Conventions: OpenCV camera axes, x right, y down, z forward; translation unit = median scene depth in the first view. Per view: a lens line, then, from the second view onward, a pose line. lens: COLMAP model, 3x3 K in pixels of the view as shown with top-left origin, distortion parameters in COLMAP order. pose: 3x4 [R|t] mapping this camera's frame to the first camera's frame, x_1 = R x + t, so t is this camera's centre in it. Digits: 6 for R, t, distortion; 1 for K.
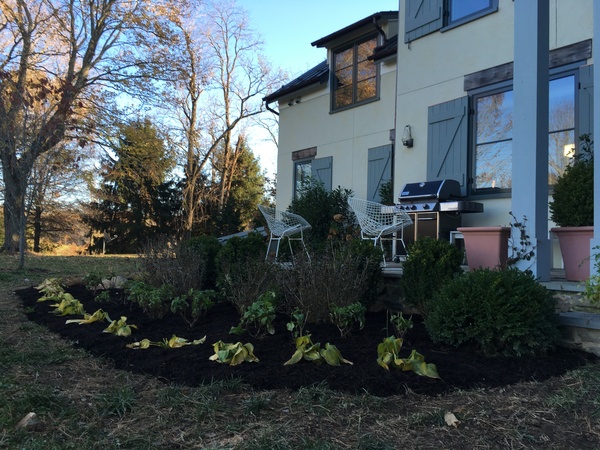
lens RADIAL K [[526.0, 0, 300.0], [0, 526.0, 225.0], [0, 0, 1]] dist [0.087763, -0.126010]
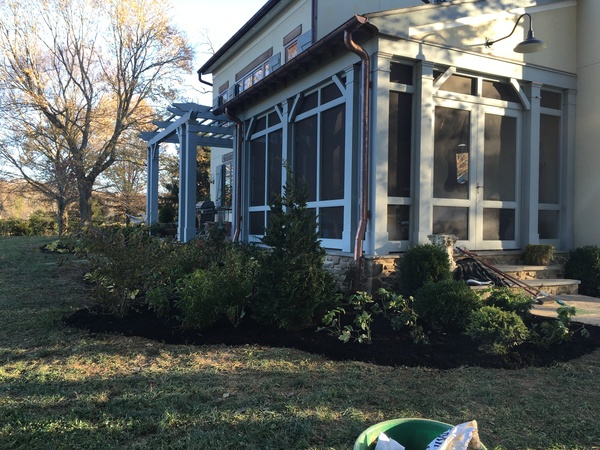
lens RADIAL K [[515.8, 0, 300.0], [0, 515.8, 225.0], [0, 0, 1]] dist [0.063084, -0.000517]
pose [[0.983625, -0.028346, -0.177984, 0.376559], [0.037239, 0.998209, 0.046826, -0.024635], [0.176338, -0.052687, 0.982919, -0.452985]]
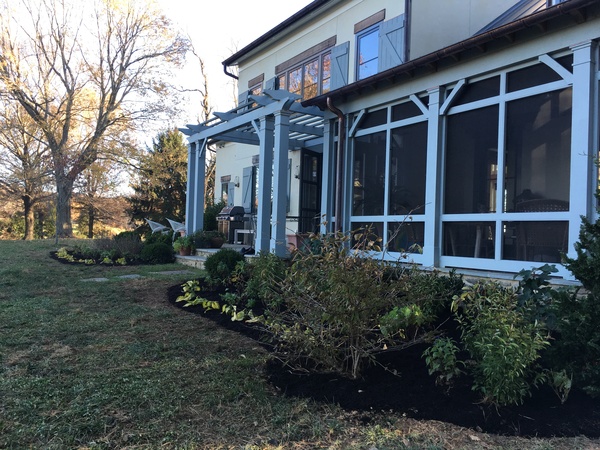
lens RADIAL K [[526.0, 0, 300.0], [0, 526.0, 225.0], [0, 0, 1]] dist [0.087763, -0.126010]
pose [[0.994667, -0.002826, -0.103103, 0.267527], [0.006270, 0.999433, 0.033089, -0.027288], [0.102951, -0.033559, 0.994120, -0.409214]]
